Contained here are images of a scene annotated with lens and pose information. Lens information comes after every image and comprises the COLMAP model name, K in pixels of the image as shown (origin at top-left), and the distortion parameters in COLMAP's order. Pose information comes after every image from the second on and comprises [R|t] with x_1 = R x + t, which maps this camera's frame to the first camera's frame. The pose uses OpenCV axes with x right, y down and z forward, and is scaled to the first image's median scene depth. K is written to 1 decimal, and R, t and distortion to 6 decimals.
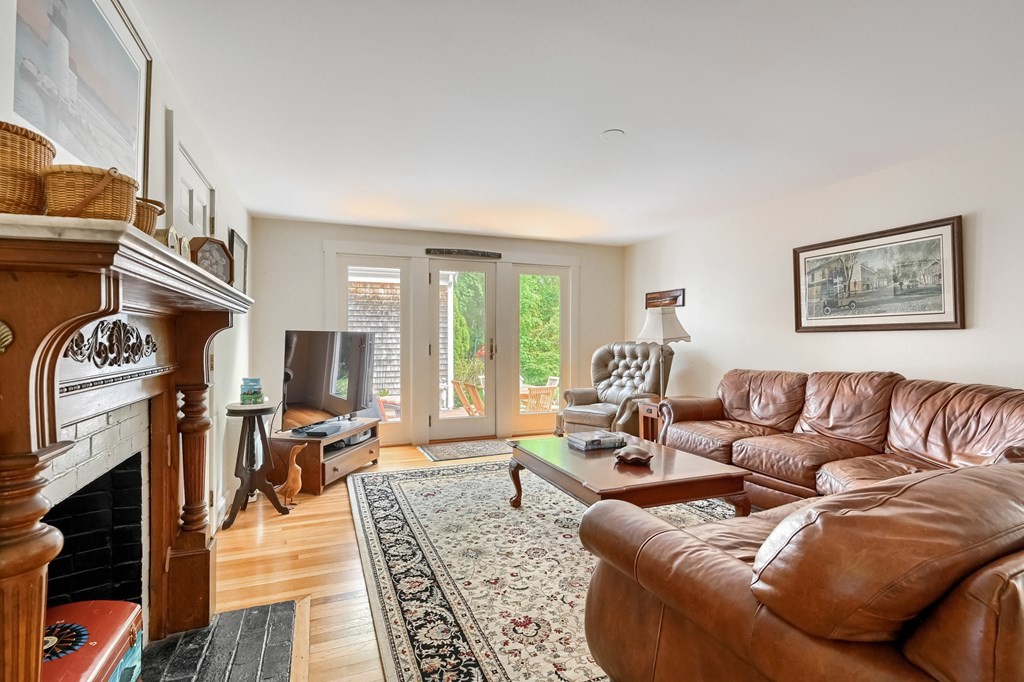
lens RADIAL K [[470.0, 0, 512.9], [0, 470.0, 336.3], [0, 0, 1]] dist [0.010165, -0.000289]
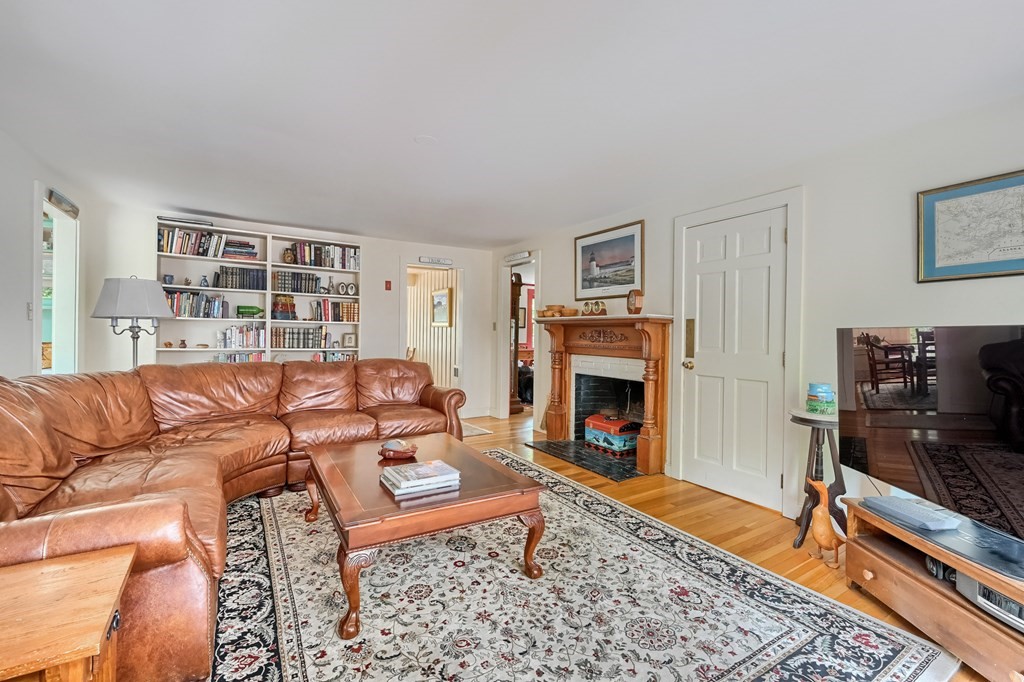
lens RADIAL K [[439.4, 0, 508.8], [0, 439.4, 334.8], [0, 0, 1]] dist [0.000092, 0.000002]
pose [[-0.984527, -0.010411, -0.174923, 0.168135], [-0.010120, 0.999946, -0.002554, 0.006219], [0.174940, -0.000744, -0.984579, 1.732079]]
